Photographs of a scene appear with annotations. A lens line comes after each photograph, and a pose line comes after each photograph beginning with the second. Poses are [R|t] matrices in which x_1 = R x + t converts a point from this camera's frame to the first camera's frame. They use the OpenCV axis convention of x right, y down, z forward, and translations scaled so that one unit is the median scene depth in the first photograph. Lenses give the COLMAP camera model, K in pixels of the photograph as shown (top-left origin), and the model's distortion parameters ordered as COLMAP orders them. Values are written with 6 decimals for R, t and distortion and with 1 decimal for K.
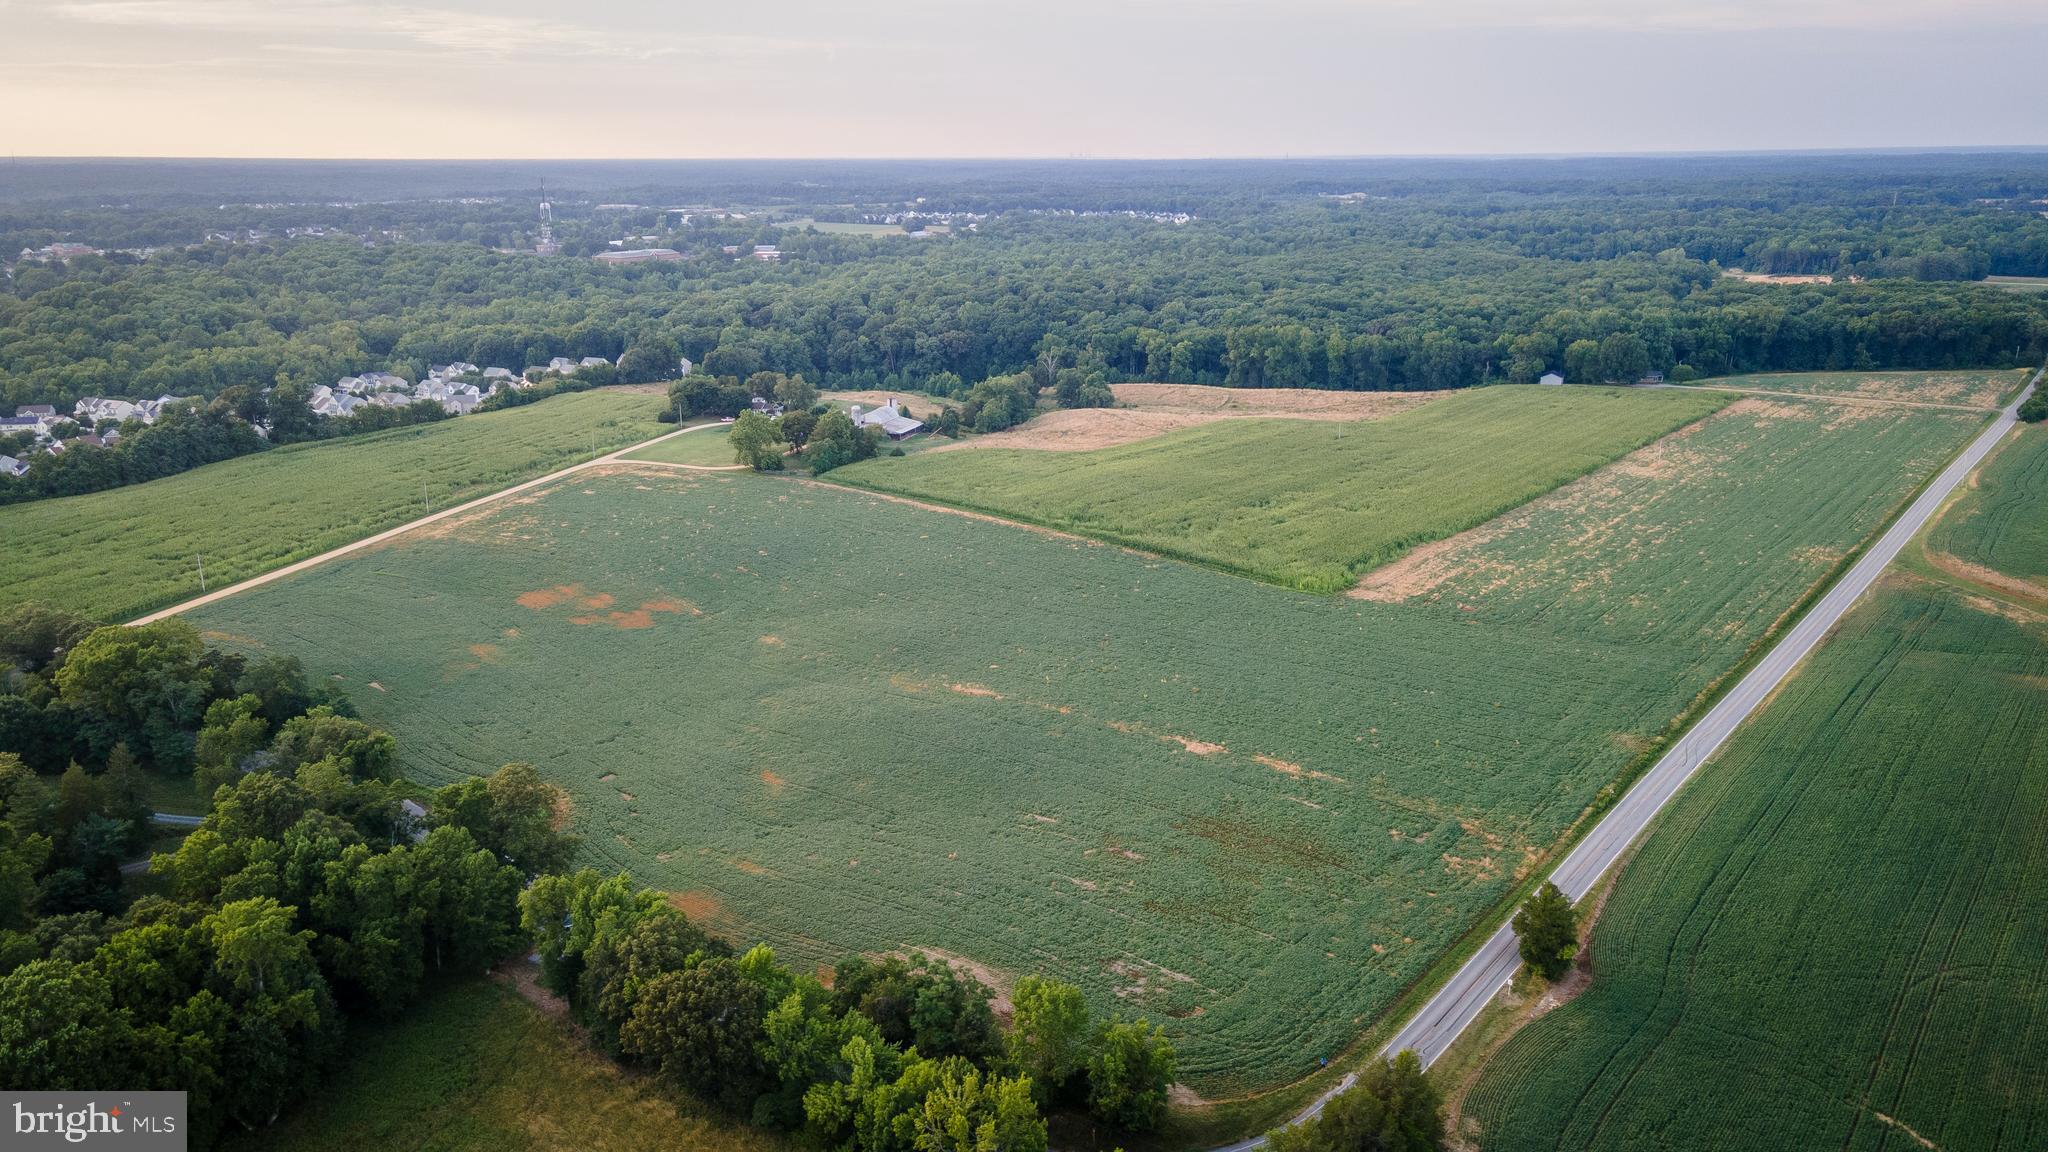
lens RADIAL K [[1483.7, 0, 1014.4], [0, 1483.7, 568.8], [0, 0, 1]] dist [0.036216, 0.012589]
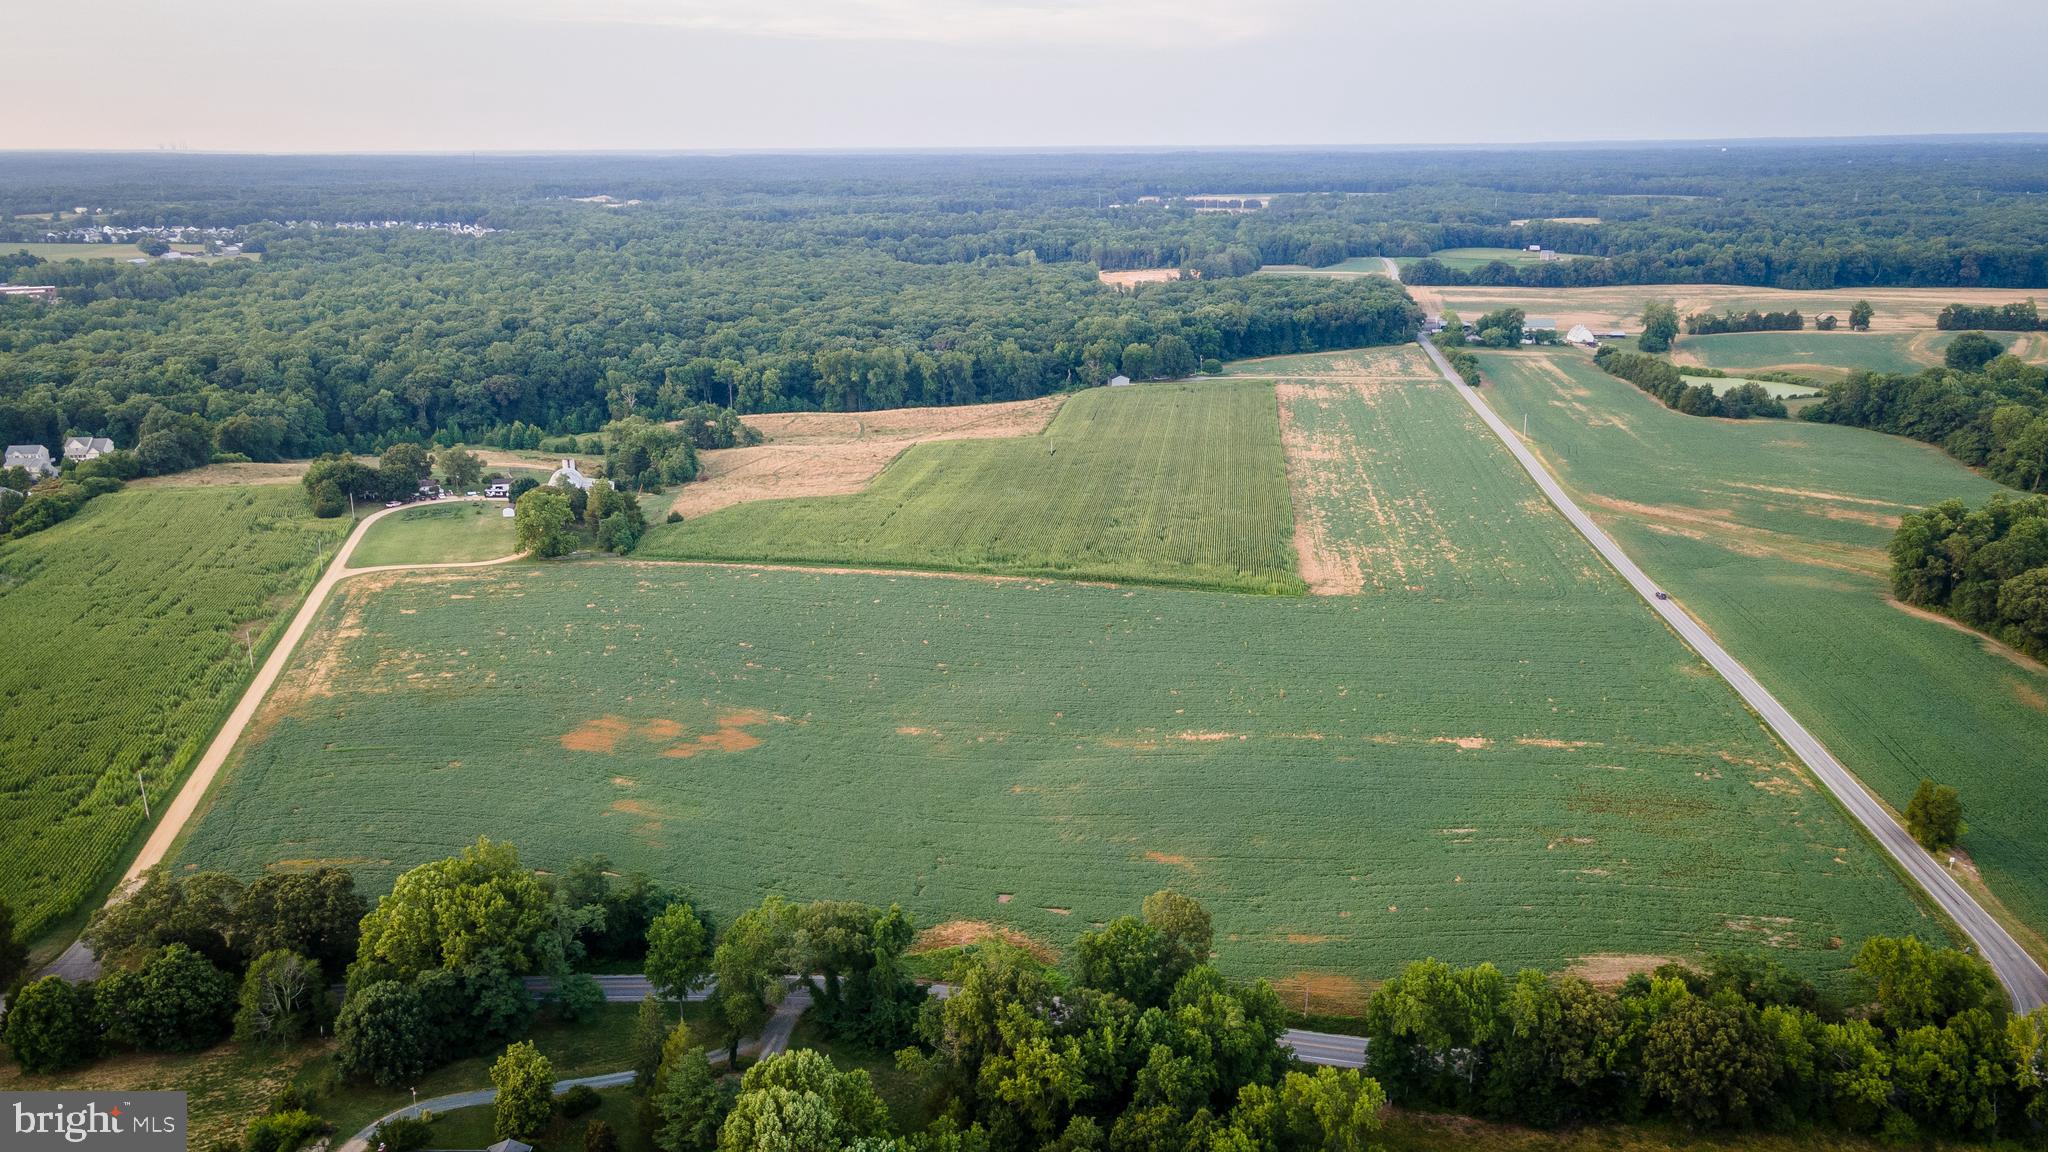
lens RADIAL K [[1483.7, 0, 1017.5], [0, 1483.7, 577.4], [0, 0, 1]] dist [0.036216, 0.012589]
pose [[0.859702, -0.146481, 0.489342, -0.432173], [0.142540, 0.988740, 0.045551, -0.064680], [-0.490505, 0.030590, 0.870901, 0.101406]]
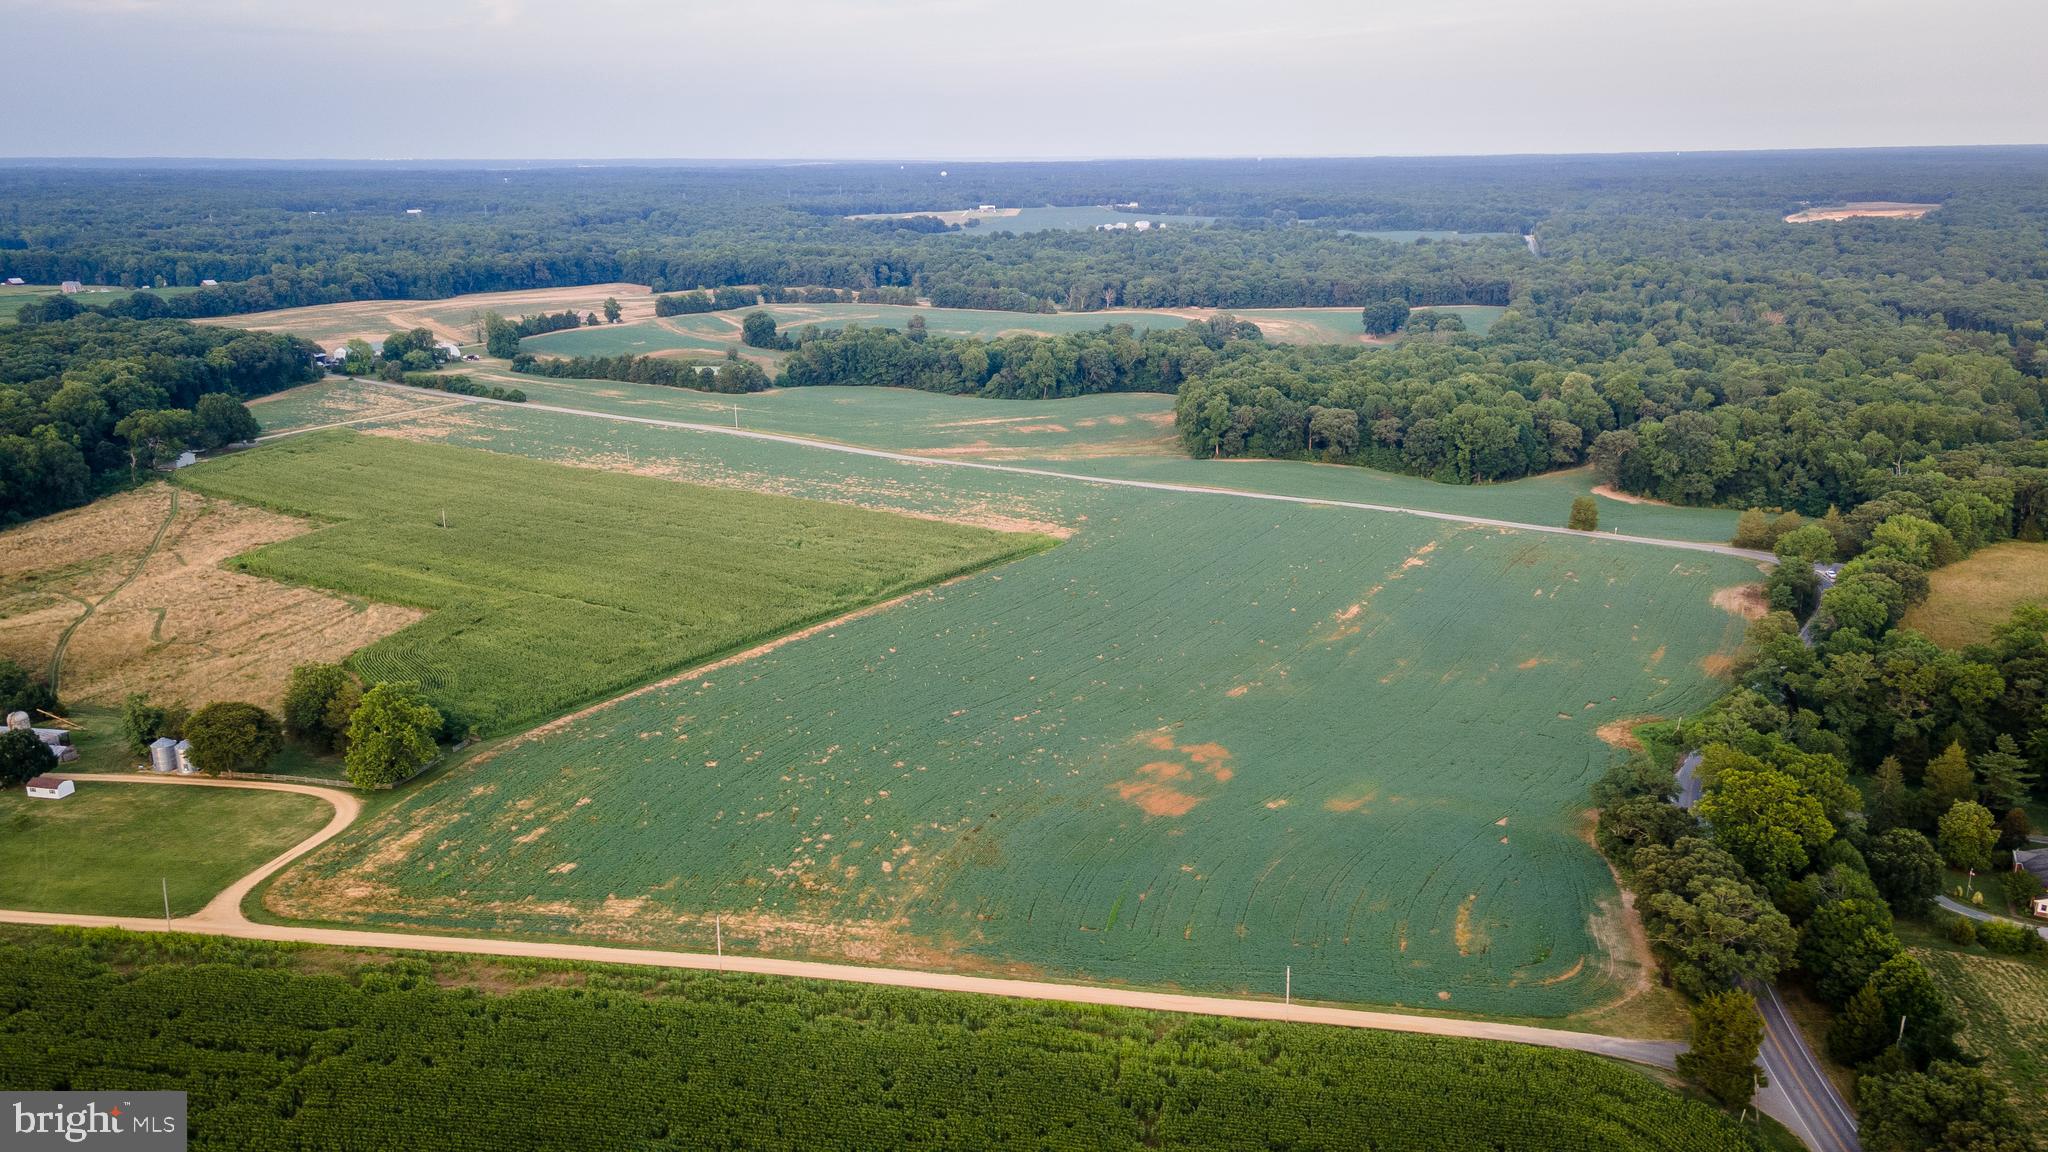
lens RADIAL K [[1483.7, 0, 1010.6], [0, 1483.7, 571.3], [0, 0, 1]] dist [0.036216, 0.012589]
pose [[-0.102002, -0.266095, 0.958535, -0.865740], [0.275731, 0.918245, 0.284252, -0.284320], [-0.955807, 0.293292, -0.020292, 0.888036]]
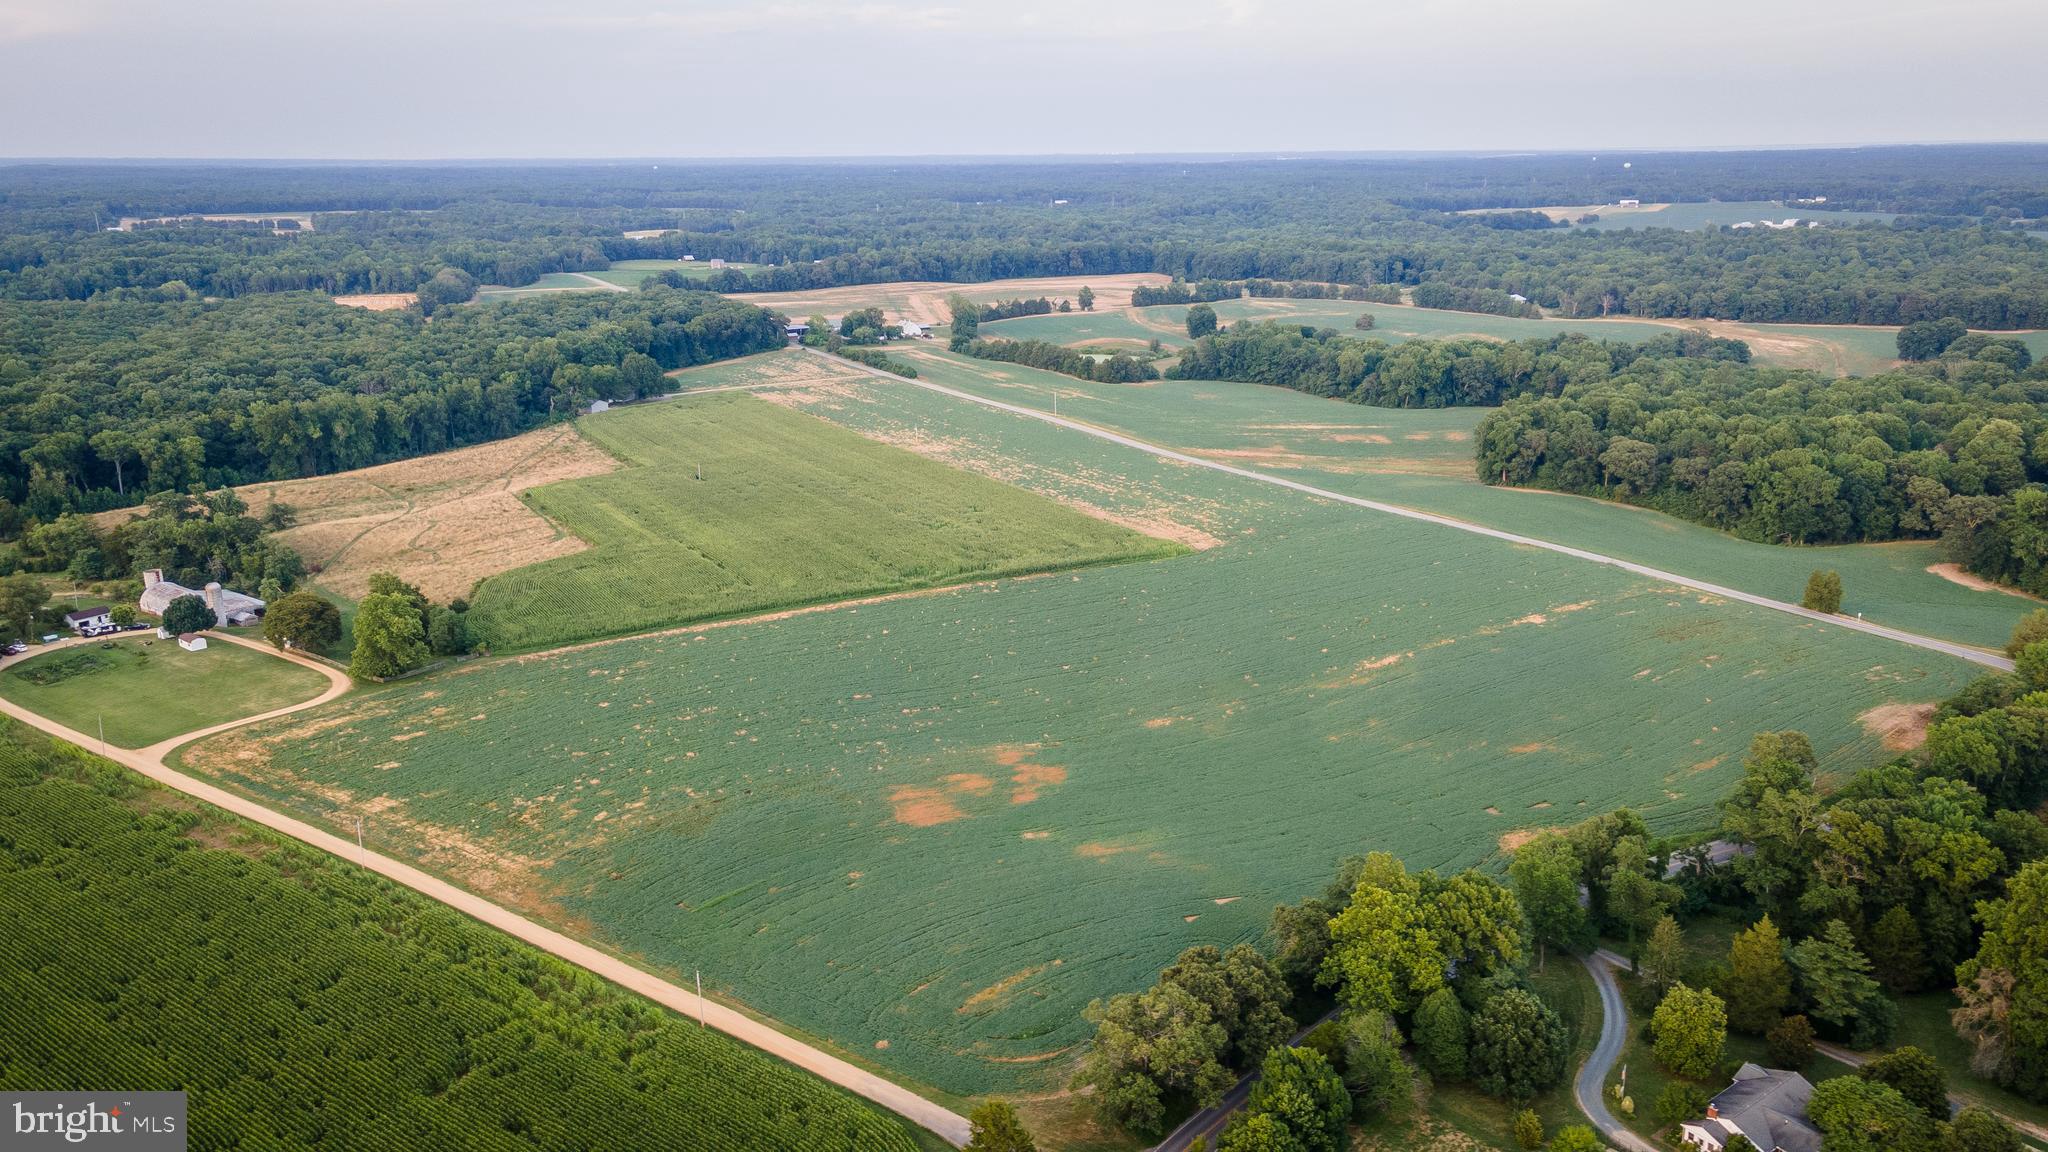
lens RADIAL K [[1483.7, 0, 1017.4], [0, 1483.7, 568.0], [0, 0, 1]] dist [0.036216, 0.012589]
pose [[0.340744, -0.254081, 0.905172, -0.813347], [0.261462, 0.950418, 0.168356, -0.183125], [-0.903068, 0.179301, 0.390282, 0.530522]]
